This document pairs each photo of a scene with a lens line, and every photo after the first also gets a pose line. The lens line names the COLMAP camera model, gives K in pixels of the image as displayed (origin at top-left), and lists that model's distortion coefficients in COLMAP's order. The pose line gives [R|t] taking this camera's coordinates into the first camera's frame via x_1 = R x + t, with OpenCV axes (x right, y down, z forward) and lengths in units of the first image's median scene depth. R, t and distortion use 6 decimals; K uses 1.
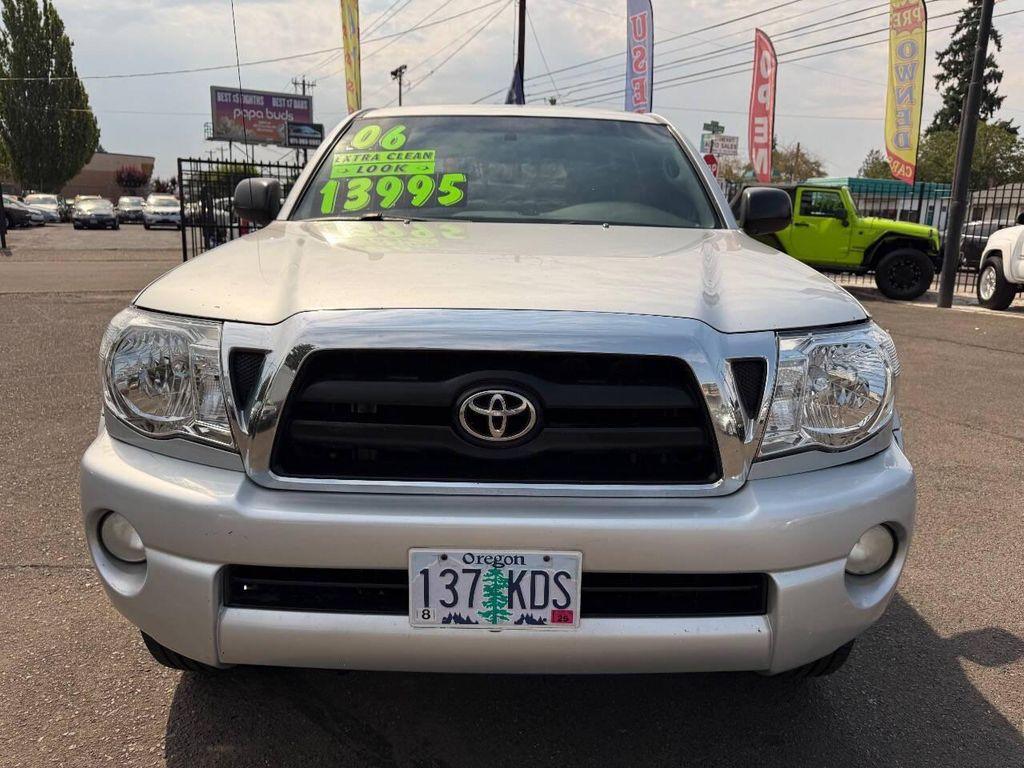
lens RADIAL K [[740.6, 0, 508.9], [0, 740.6, 380.6], [0, 0, 1]] dist [0.039266, -0.046561]
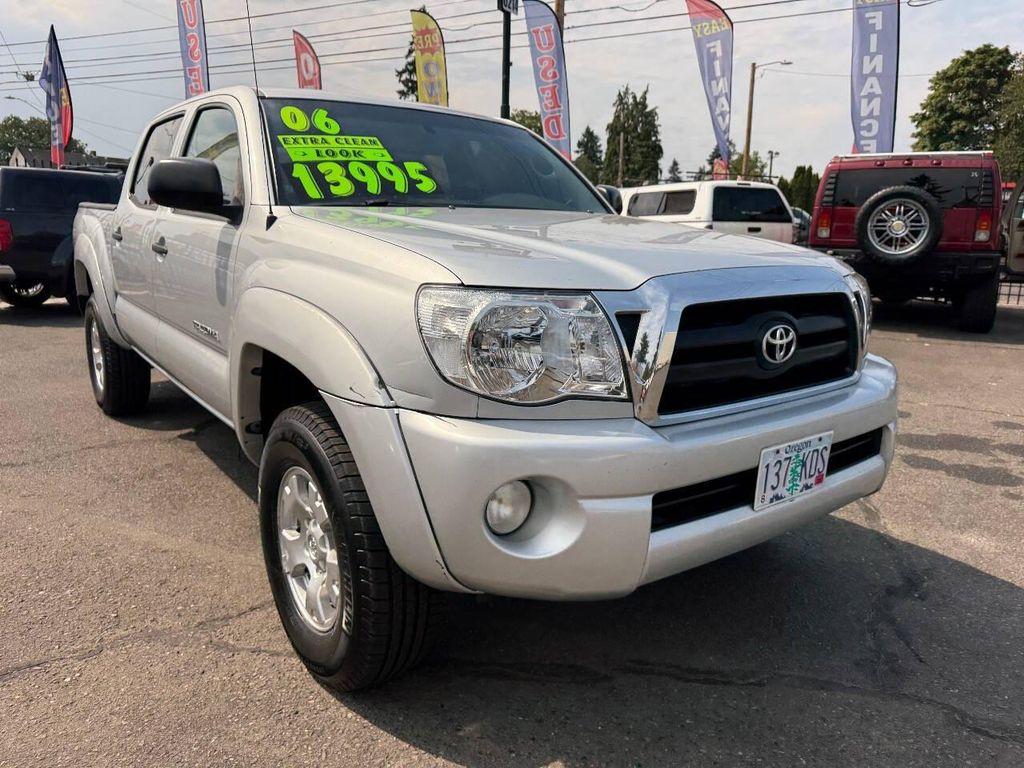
lens RADIAL K [[740.6, 0, 504.6], [0, 740.6, 382.0], [0, 0, 1]] dist [0.039266, -0.046561]
pose [[0.796743, -0.131004, 0.589948, -0.577103], [0.128392, 0.990629, 0.046581, -0.005749], [-0.590521, 0.038632, 0.806097, 0.092727]]
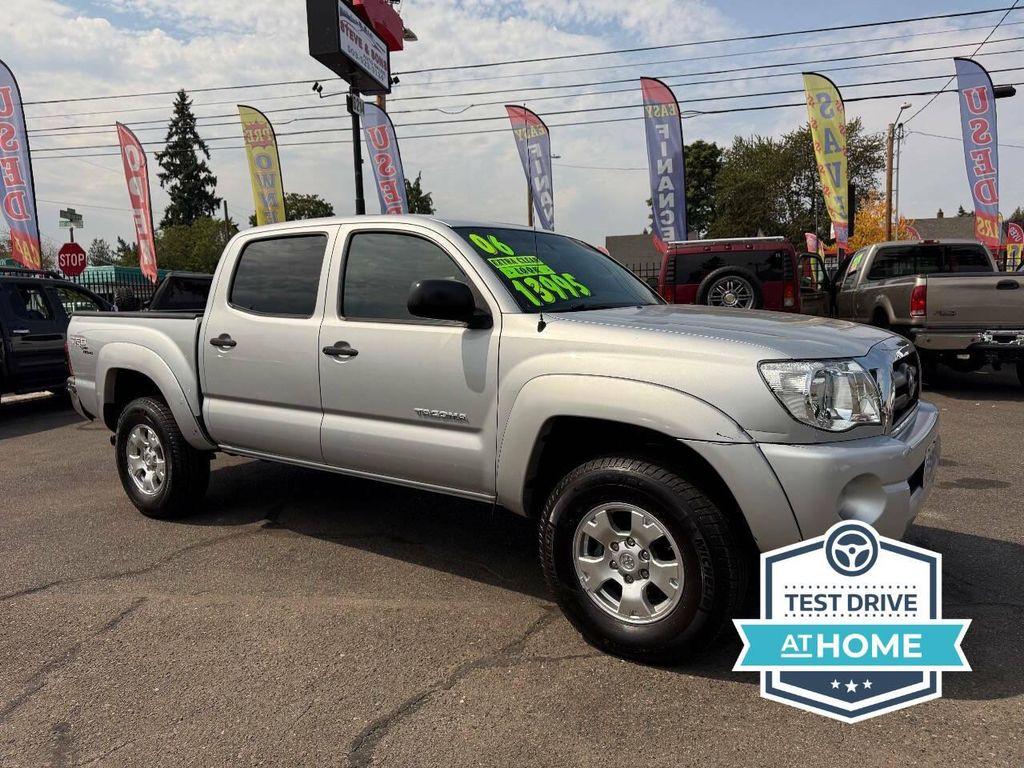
lens RADIAL K [[740.6, 0, 502.1], [0, 740.6, 392.2], [0, 0, 1]] dist [0.039266, -0.046561]
pose [[0.578715, -0.134969, 0.804284, -1.159818], [0.212721, 0.977052, 0.010900, -0.098927], [-0.787298, 0.164780, 0.594145, 0.302419]]
